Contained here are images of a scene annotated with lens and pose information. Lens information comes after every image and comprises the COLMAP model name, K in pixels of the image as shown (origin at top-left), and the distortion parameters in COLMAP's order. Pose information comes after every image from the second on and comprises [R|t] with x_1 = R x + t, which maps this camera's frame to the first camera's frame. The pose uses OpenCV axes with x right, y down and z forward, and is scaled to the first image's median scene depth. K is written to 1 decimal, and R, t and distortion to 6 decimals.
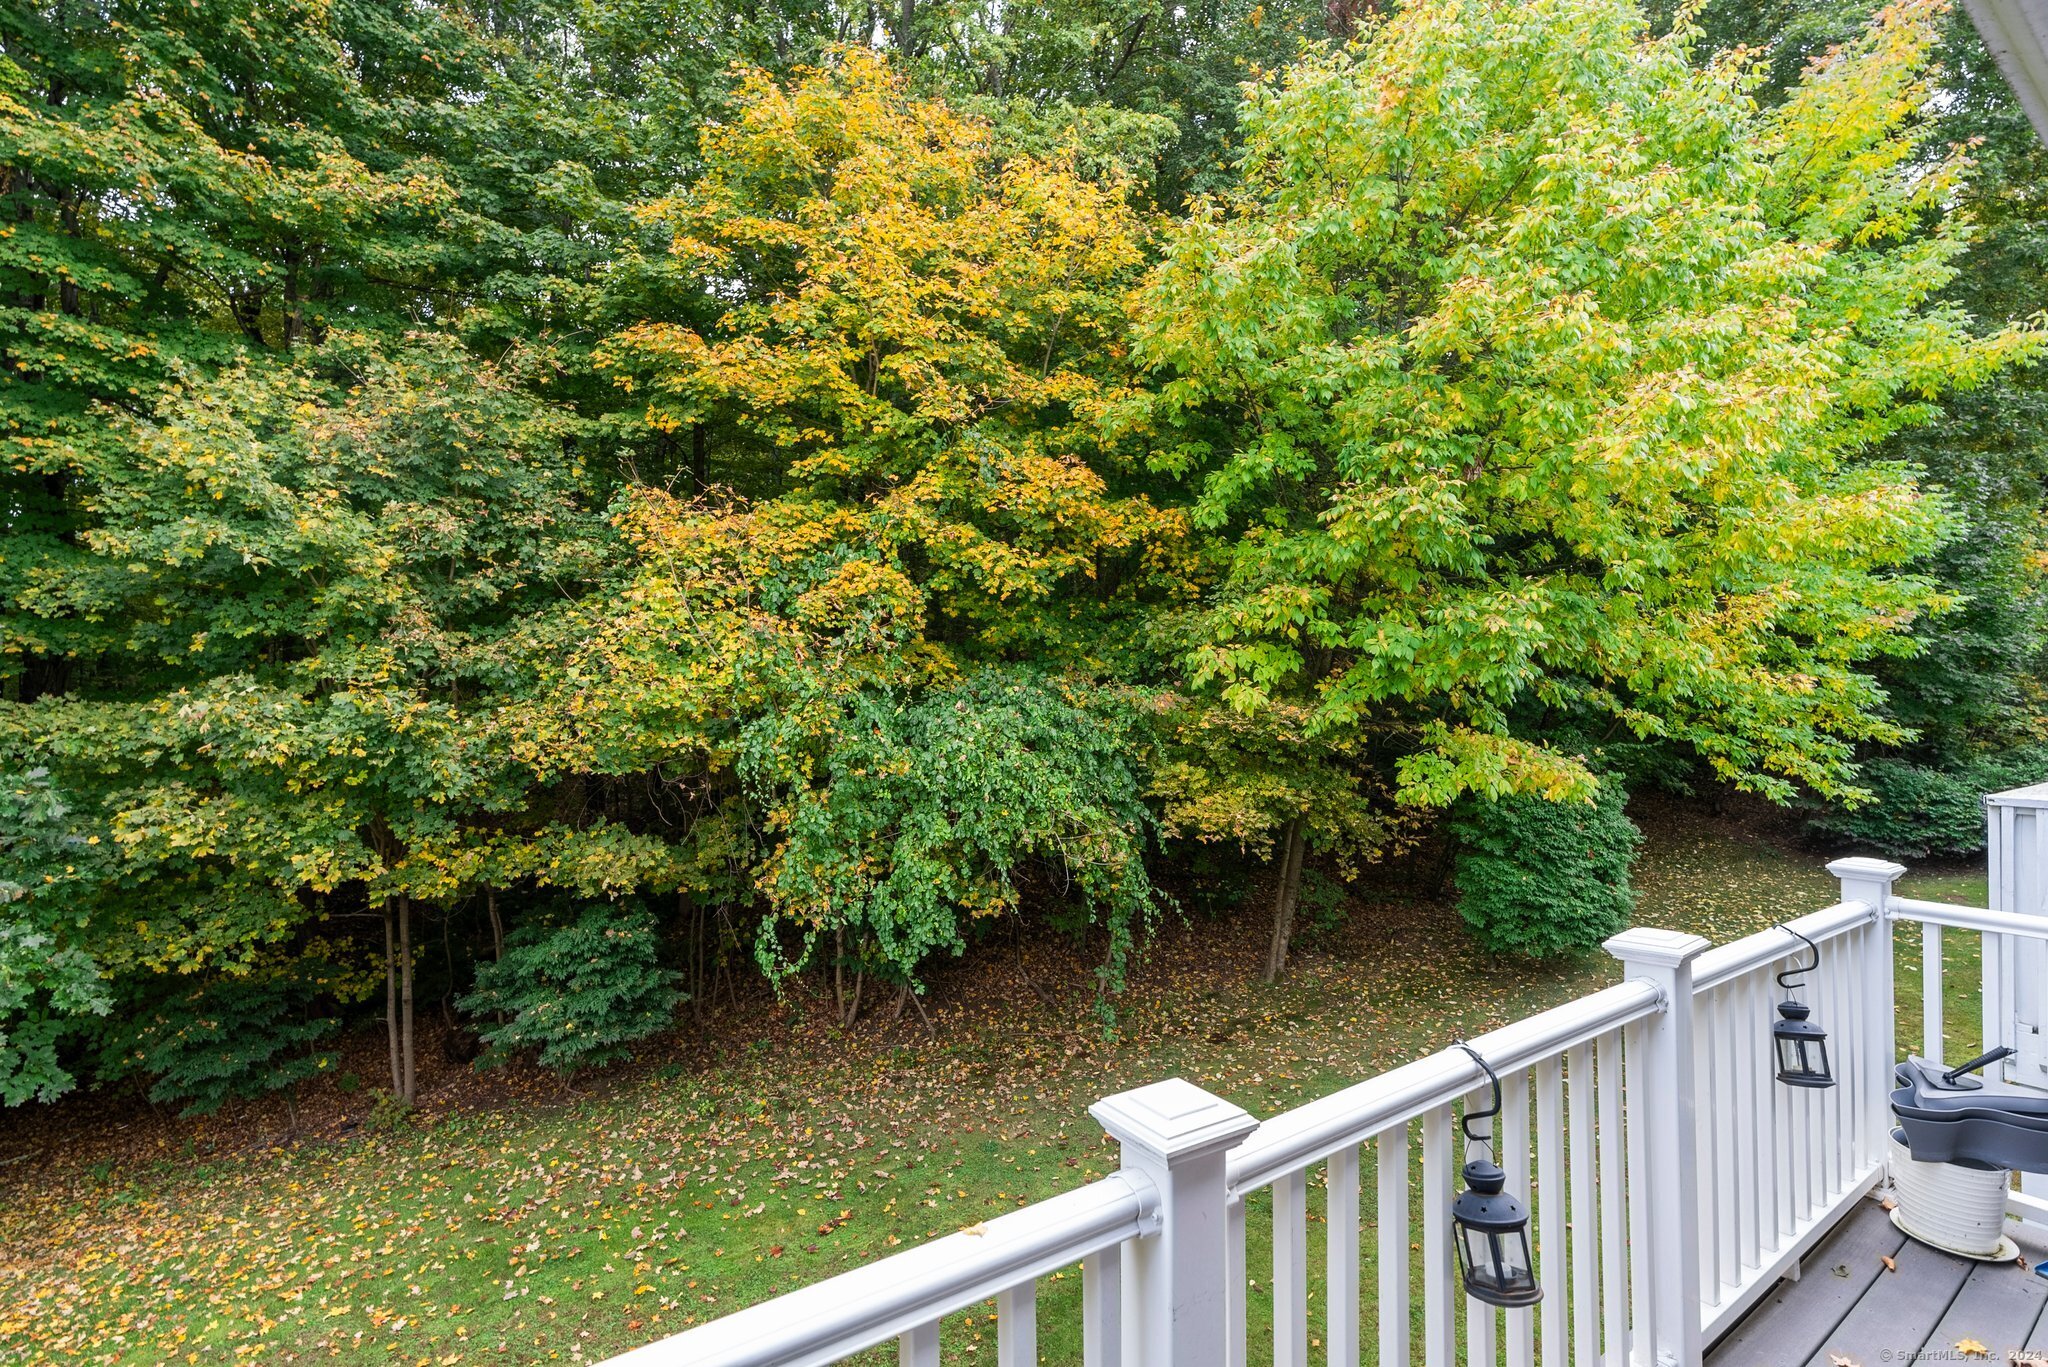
lens RADIAL K [[919.7, 0, 1019.6], [0, 919.7, 683.3], [0, 0, 1]] dist [-0.003315, 0.000167]
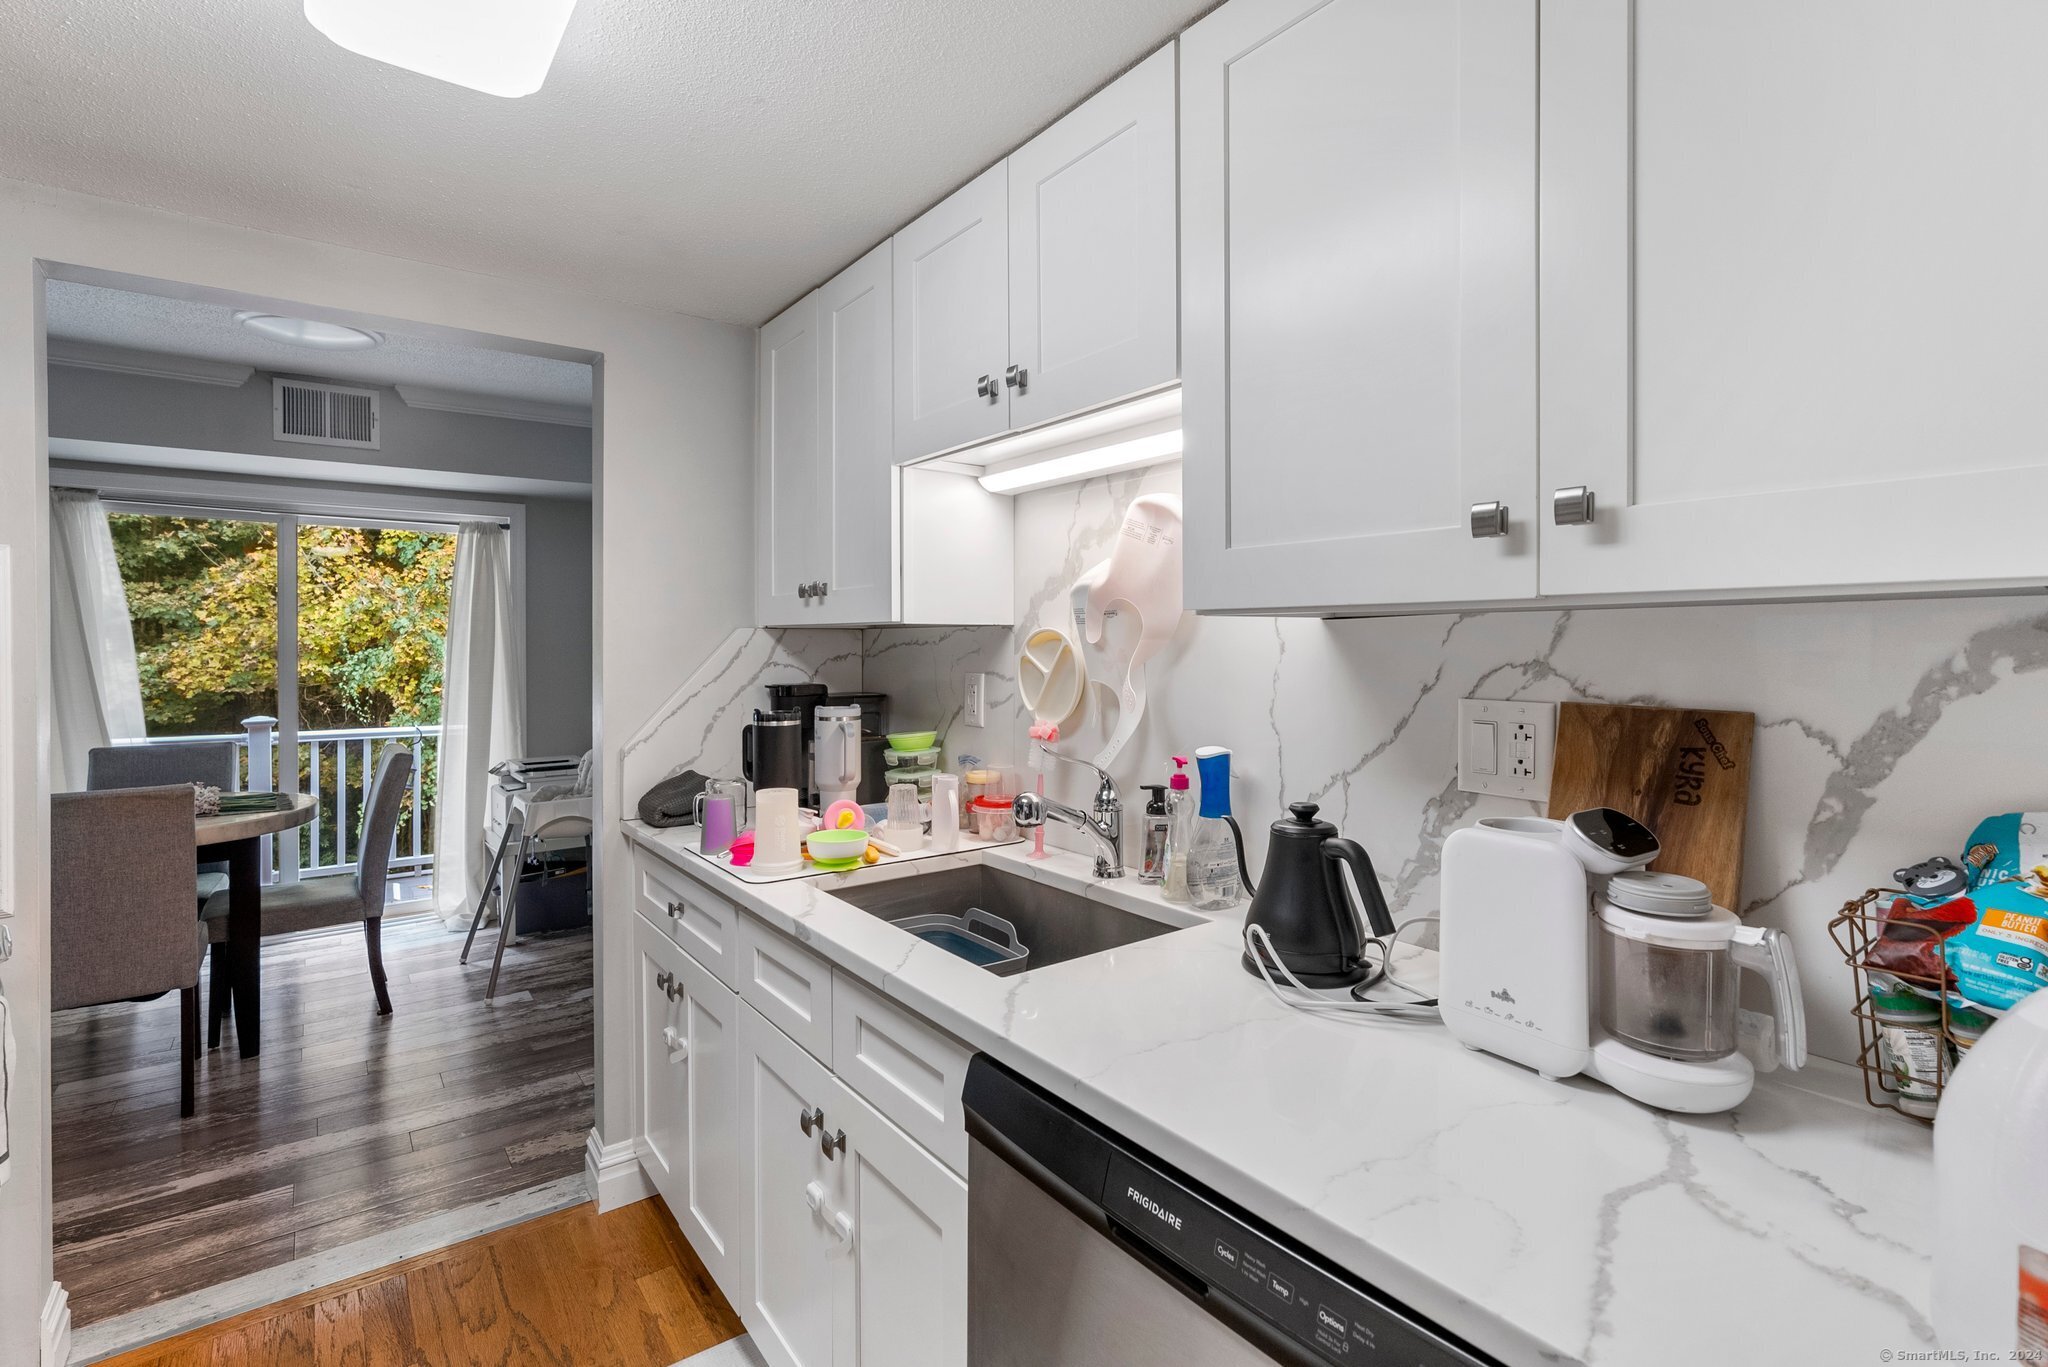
lens RADIAL K [[947.9, 0, 1029.9], [0, 947.9, 644.0], [0, 0, 1]] dist [-0.004494, 0.000722]
pose [[0.998902, -0.003250, 0.046741, 0.585019], [0.002254, 0.999770, 0.021338, 0.003379], [-0.046799, -0.021210, 0.998679, -0.376073]]
